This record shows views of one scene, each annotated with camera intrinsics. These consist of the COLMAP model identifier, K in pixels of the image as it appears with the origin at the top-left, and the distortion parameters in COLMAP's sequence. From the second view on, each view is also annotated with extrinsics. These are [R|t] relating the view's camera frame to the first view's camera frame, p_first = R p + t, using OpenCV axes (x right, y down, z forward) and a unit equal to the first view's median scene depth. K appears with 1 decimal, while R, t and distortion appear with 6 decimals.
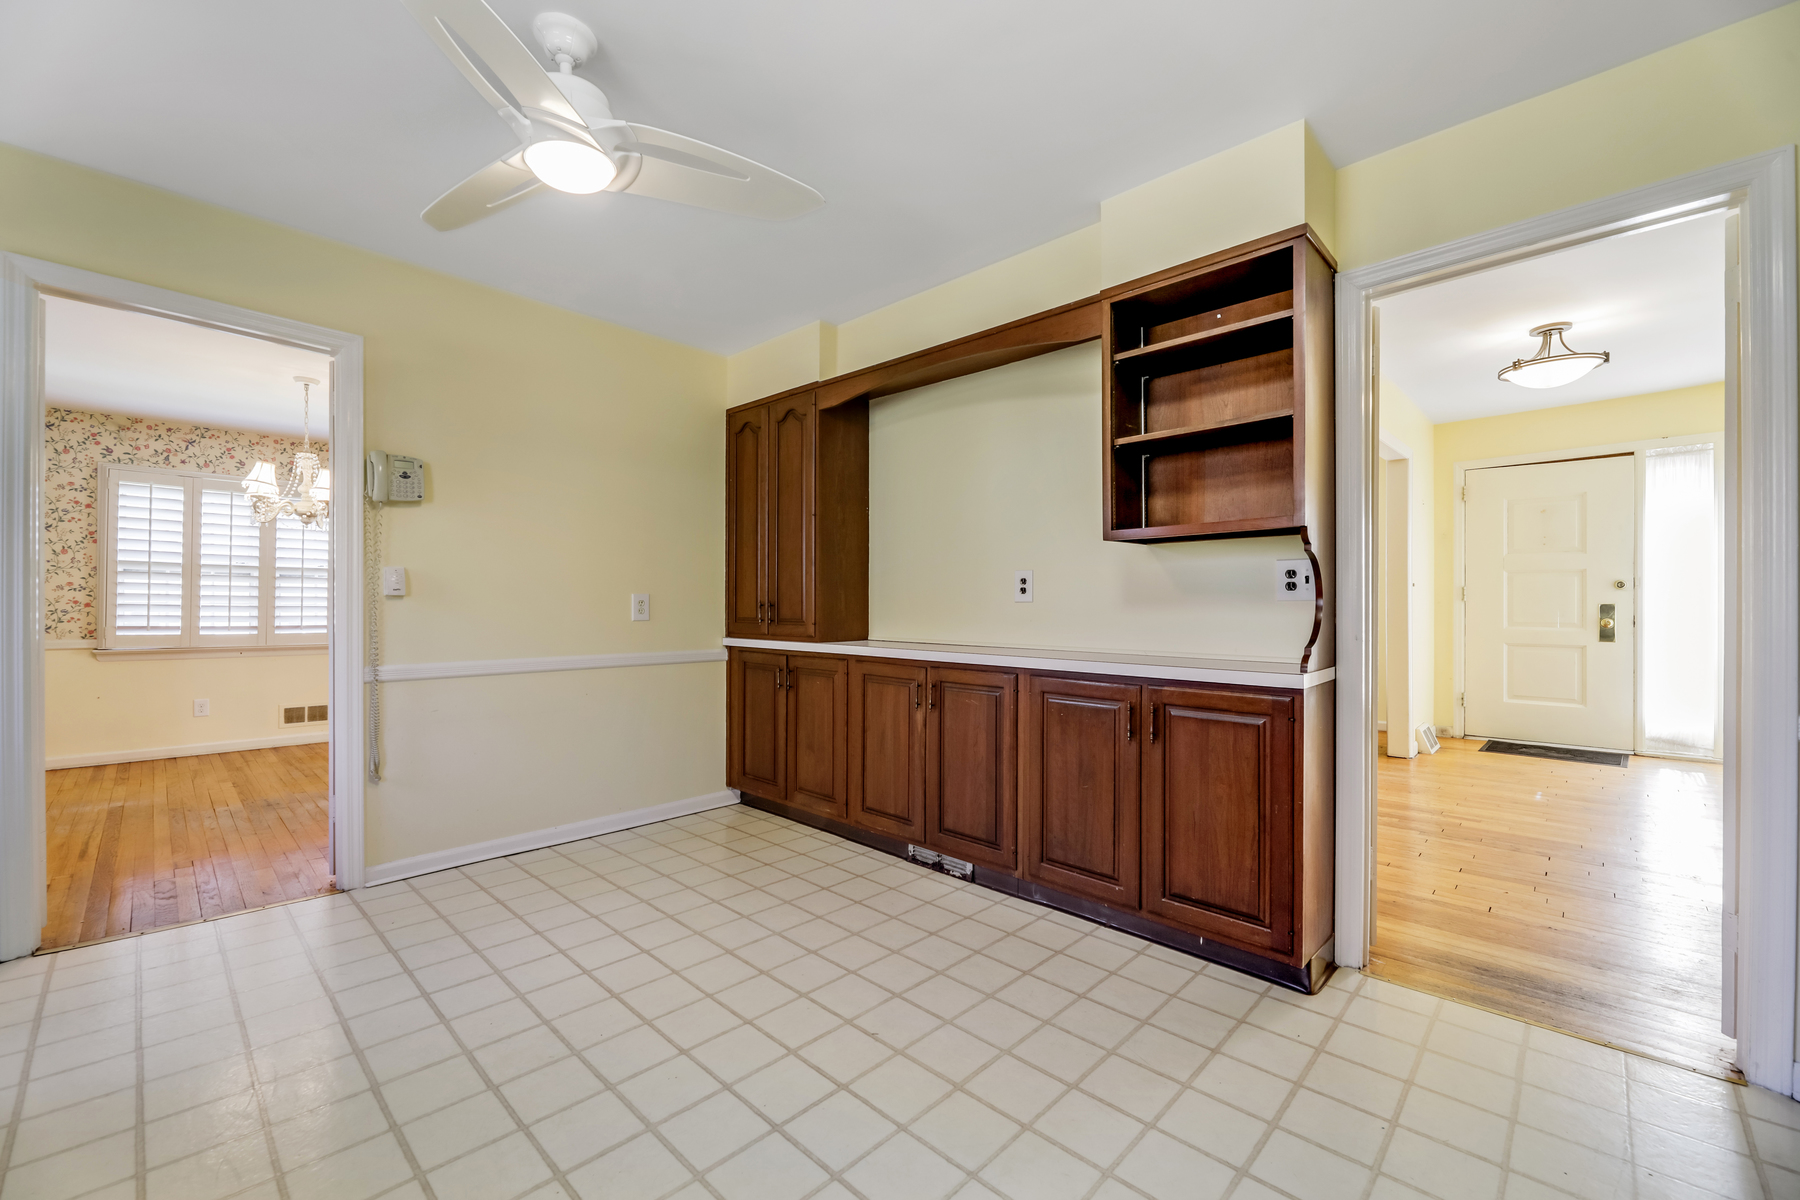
lens RADIAL K [[729.8, 0, 895.1], [0, 729.8, 598.4], [0, 0, 1]] dist [0.002388, -0.004496]
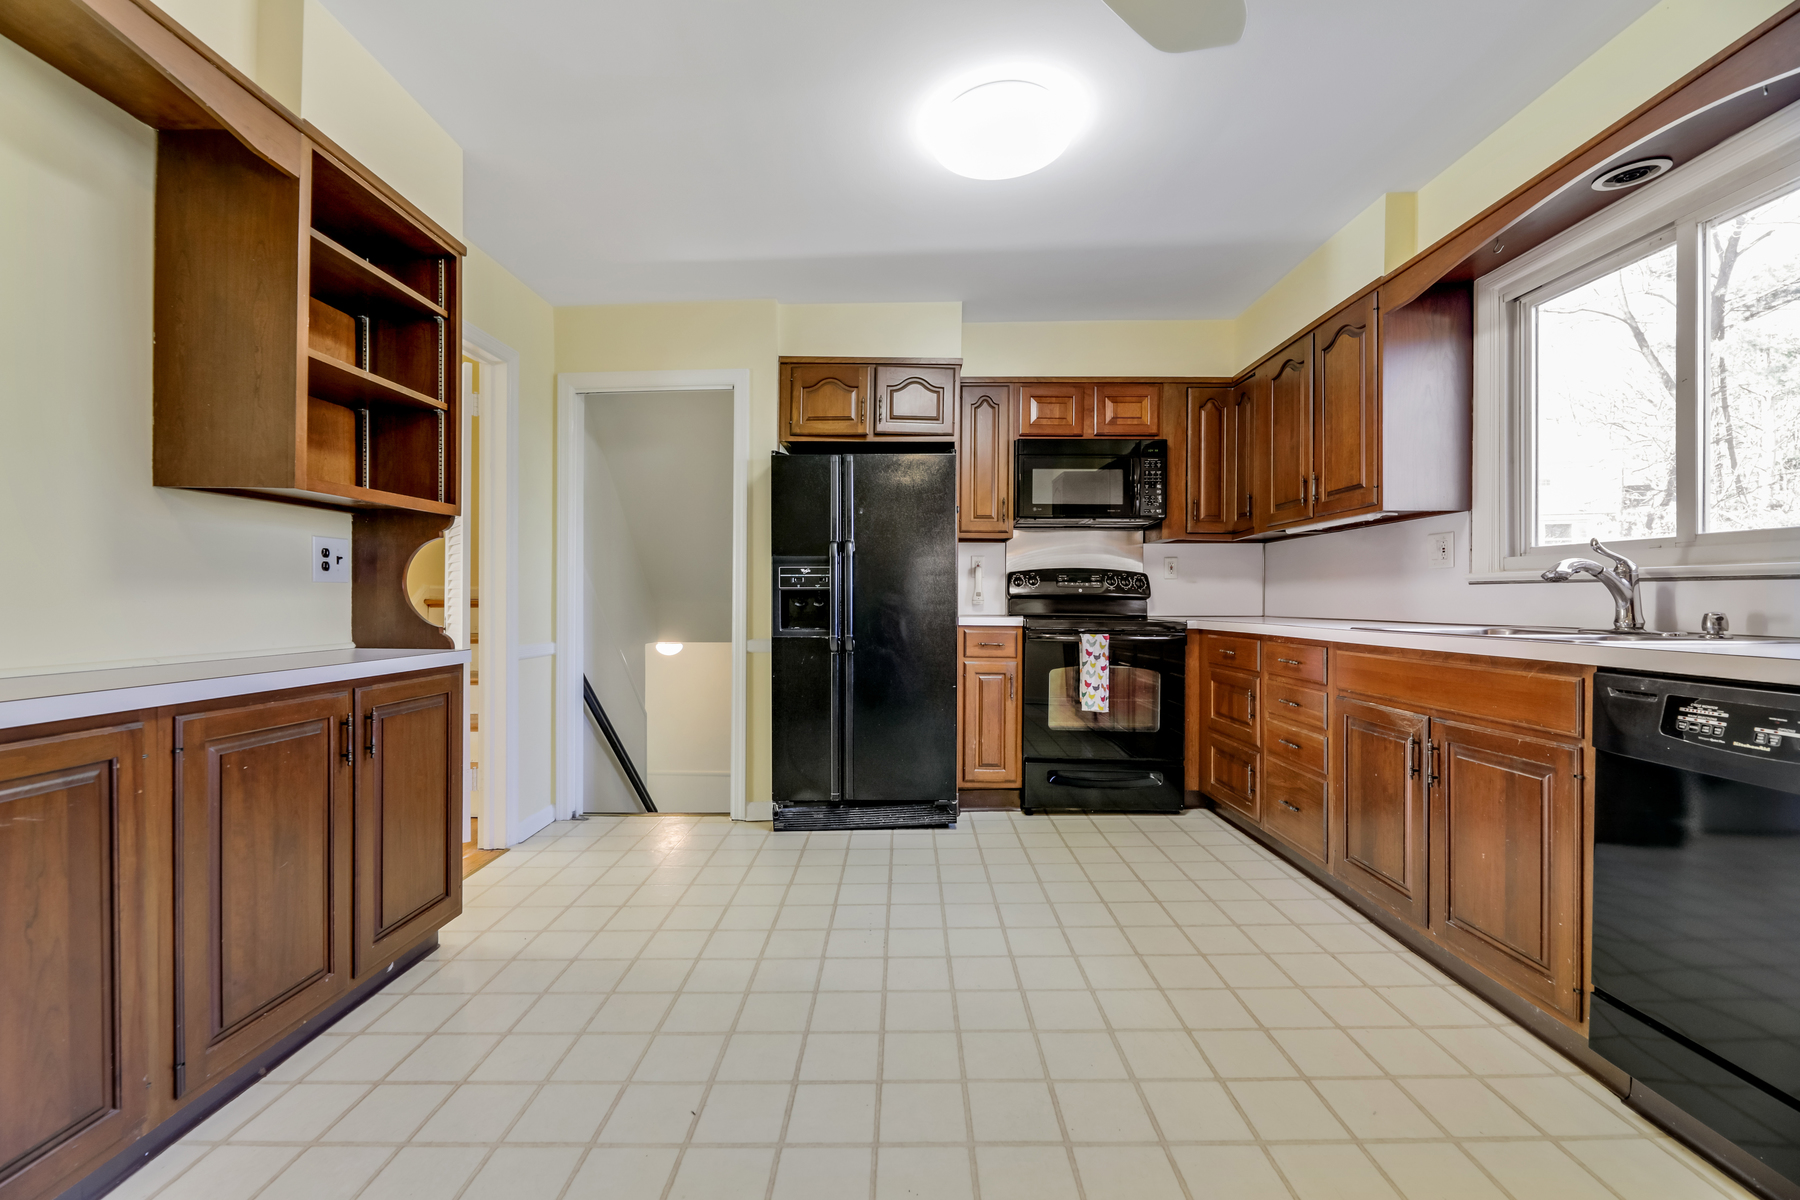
lens RADIAL K [[729.8, 0, 895.1], [0, 729.8, 598.4], [0, 0, 1]] dist [0.002388, -0.004496]
pose [[-0.684208, -0.003500, 0.729279, -0.626478], [-0.009590, 0.999945, -0.004199, 0.021382], [-0.729224, -0.009867, -0.684204, 1.136151]]
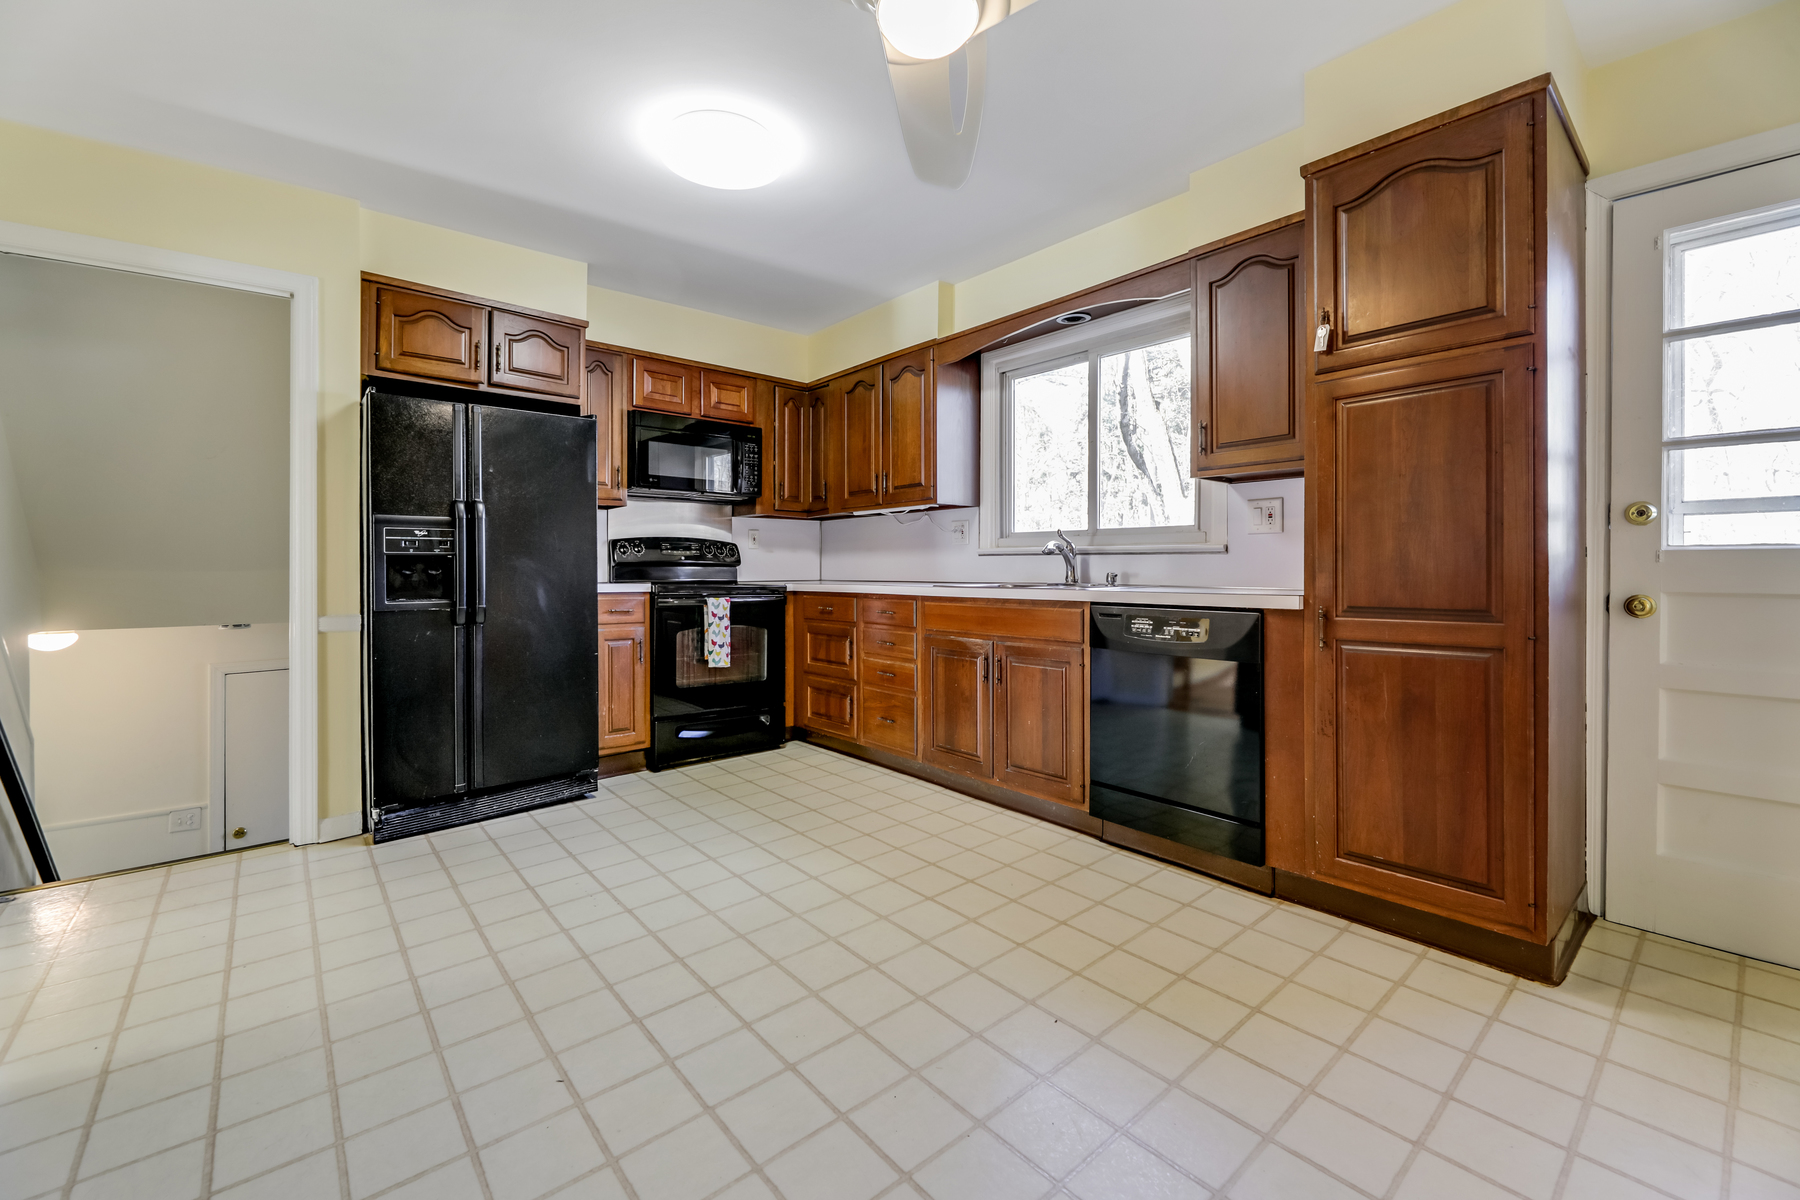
lens RADIAL K [[737.4, 0, 895.4], [0, 737.4, 571.3], [0, 0, 1]] dist [-0.001842, -0.000346]
pose [[-0.995007, -0.003017, 0.099761, -0.386191], [-0.003446, 0.999986, -0.004128, 0.030212], [-0.099747, -0.004451, -0.995003, 1.441735]]
